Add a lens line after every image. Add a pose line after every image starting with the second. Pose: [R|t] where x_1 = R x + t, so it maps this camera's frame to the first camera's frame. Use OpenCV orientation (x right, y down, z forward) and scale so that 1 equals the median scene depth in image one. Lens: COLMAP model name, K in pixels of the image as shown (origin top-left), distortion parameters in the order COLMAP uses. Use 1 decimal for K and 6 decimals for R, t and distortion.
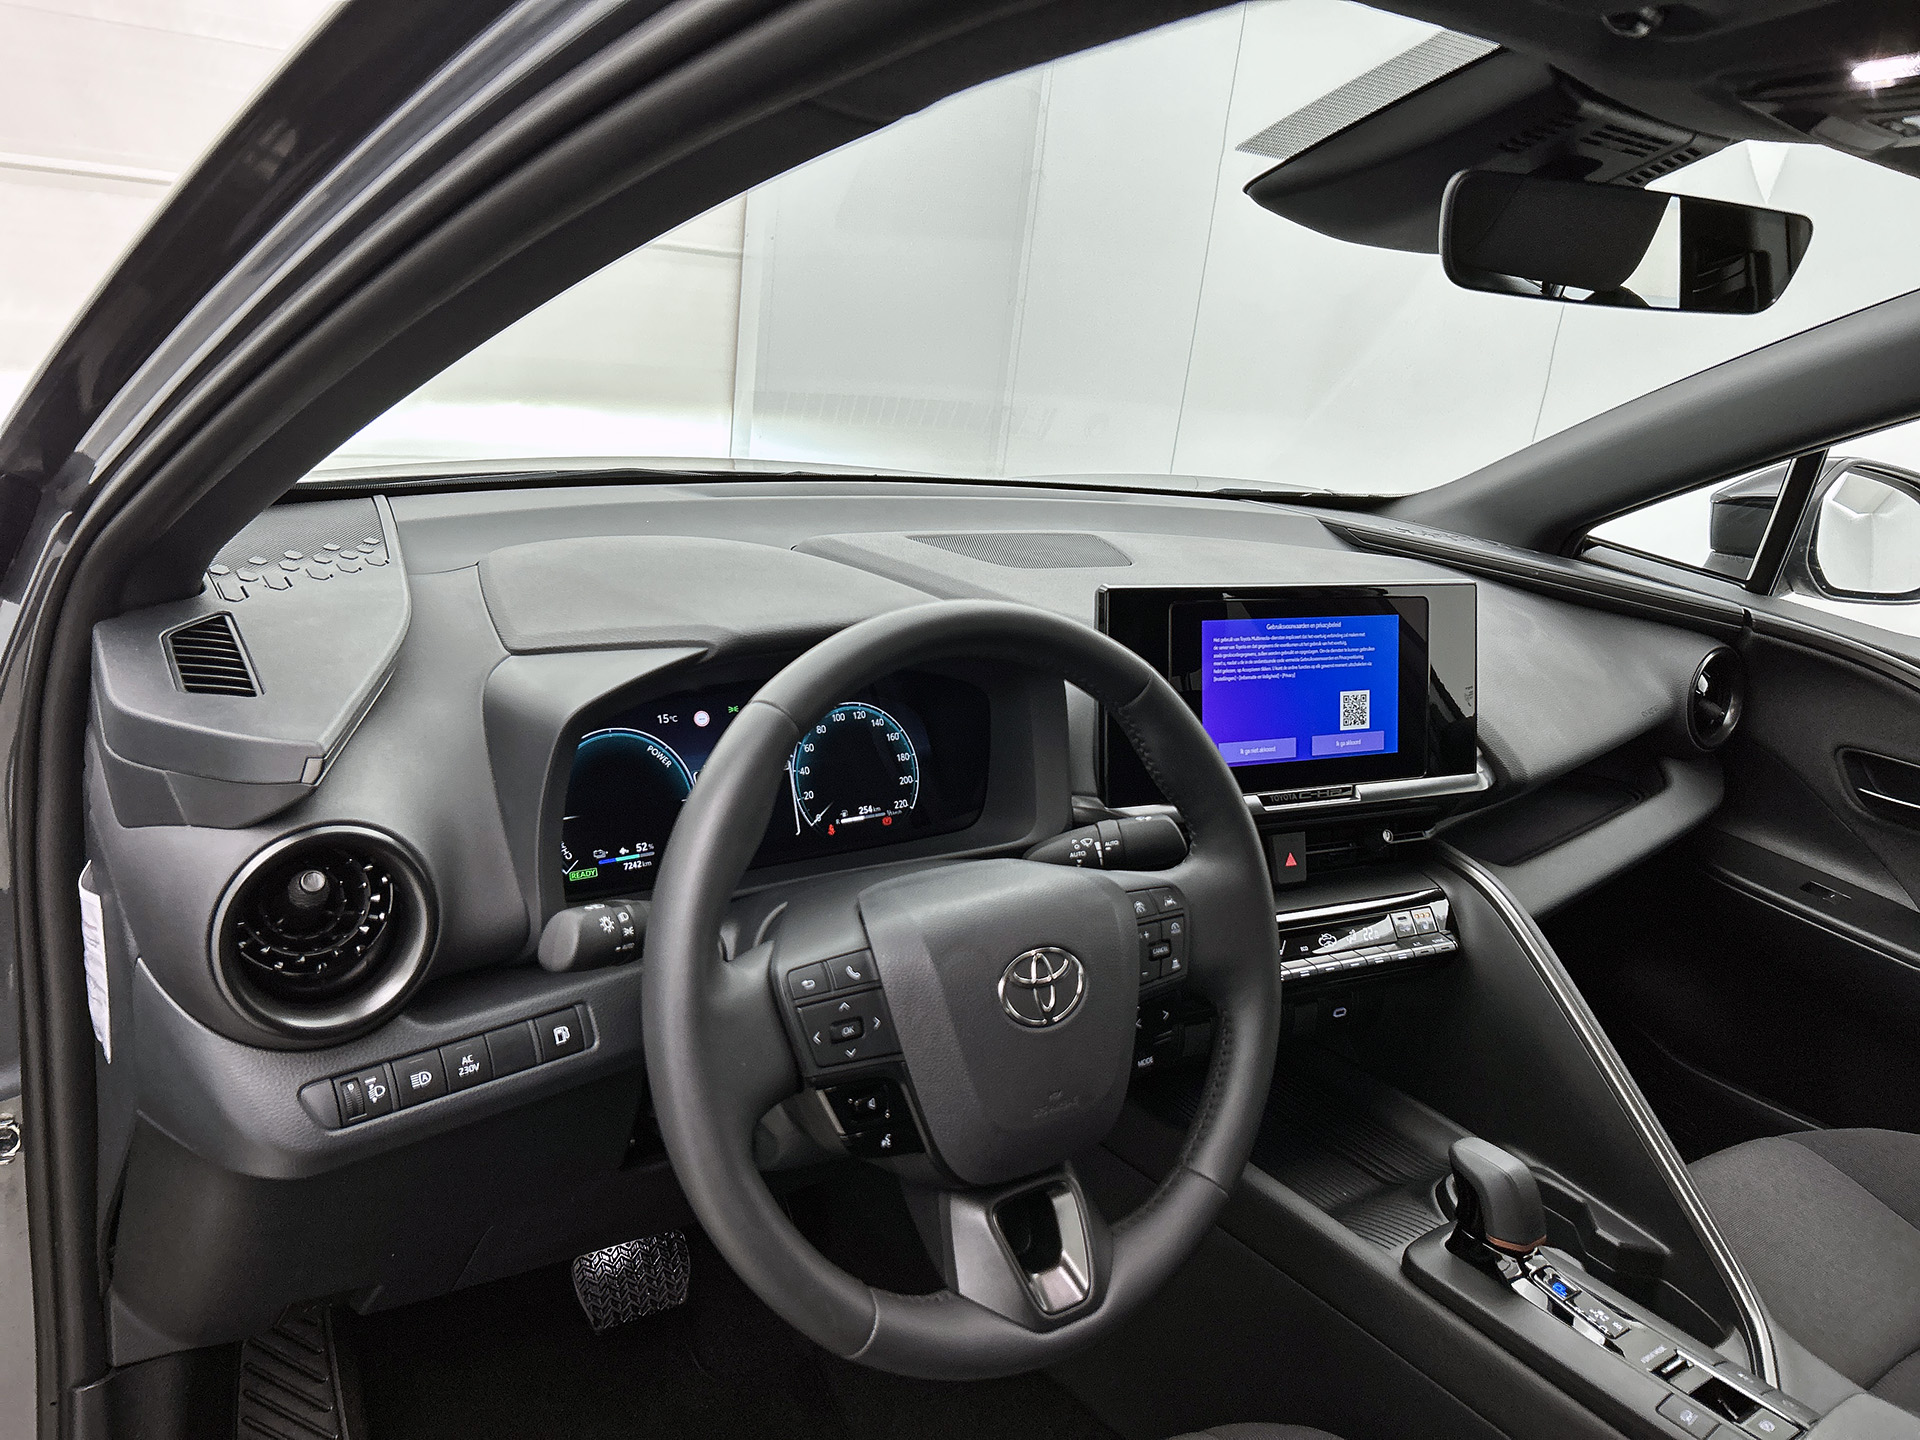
lens RADIAL K [[1499.4, 0, 969.7], [0, 1499.4, 697.8], [0, 0, 1]] dist [0.067324, -0.077134]
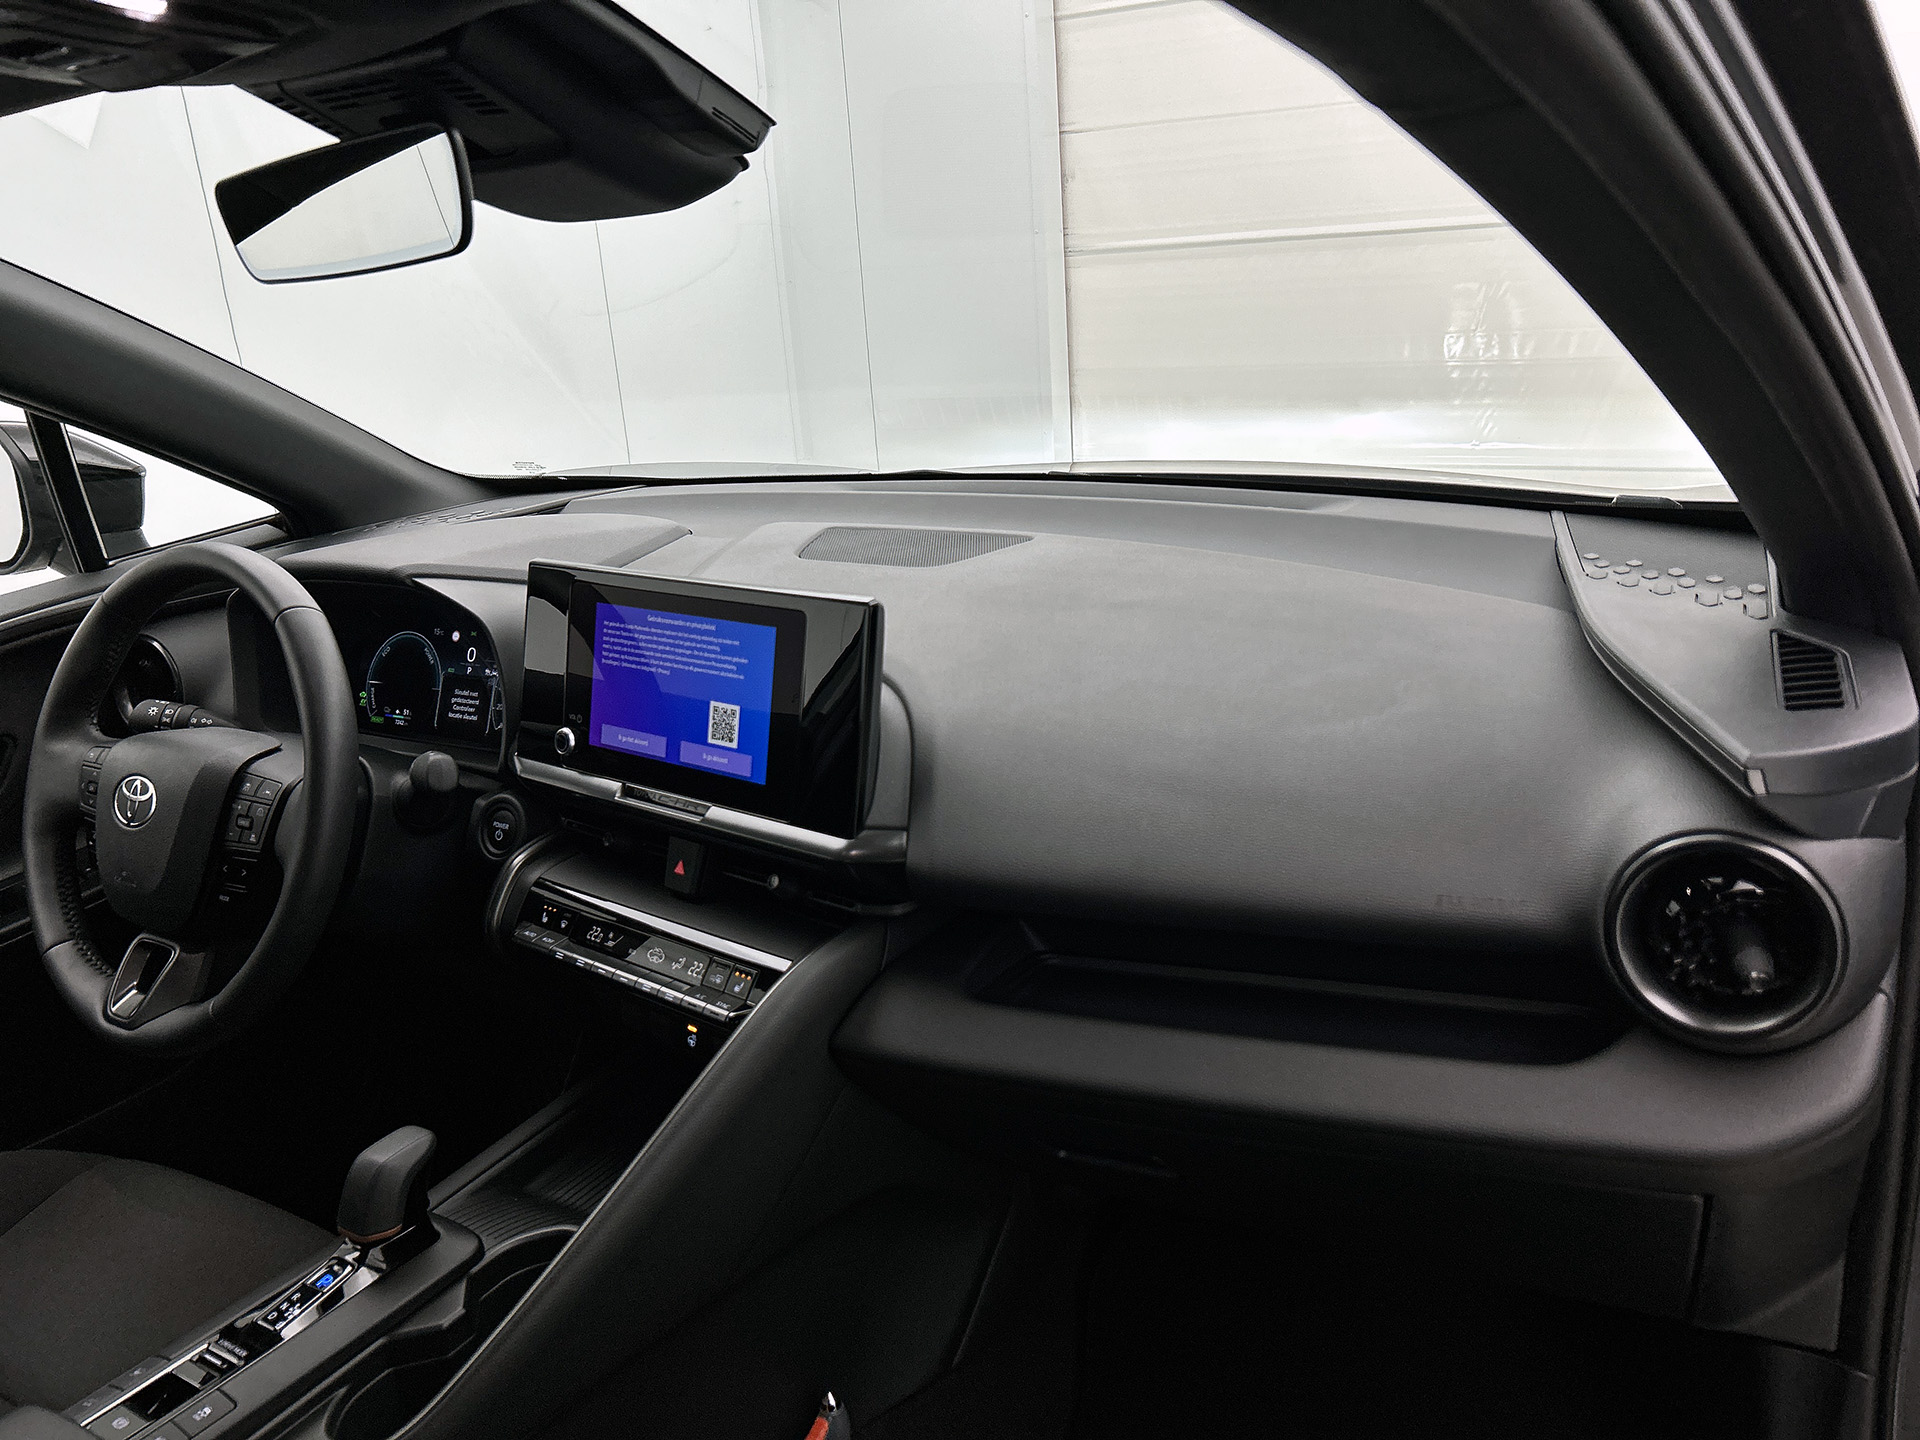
lens RADIAL K [[1499.4, 0, 922.6], [0, 1499.4, 703.7], [0, 0, 1]] dist [0.067324, -0.077134]
pose [[0.348490, 0.140377, -0.926741, 1.192586], [-0.154372, 0.983816, 0.090972, -0.110296], [0.924513, 0.111360, 0.364521, 0.822343]]
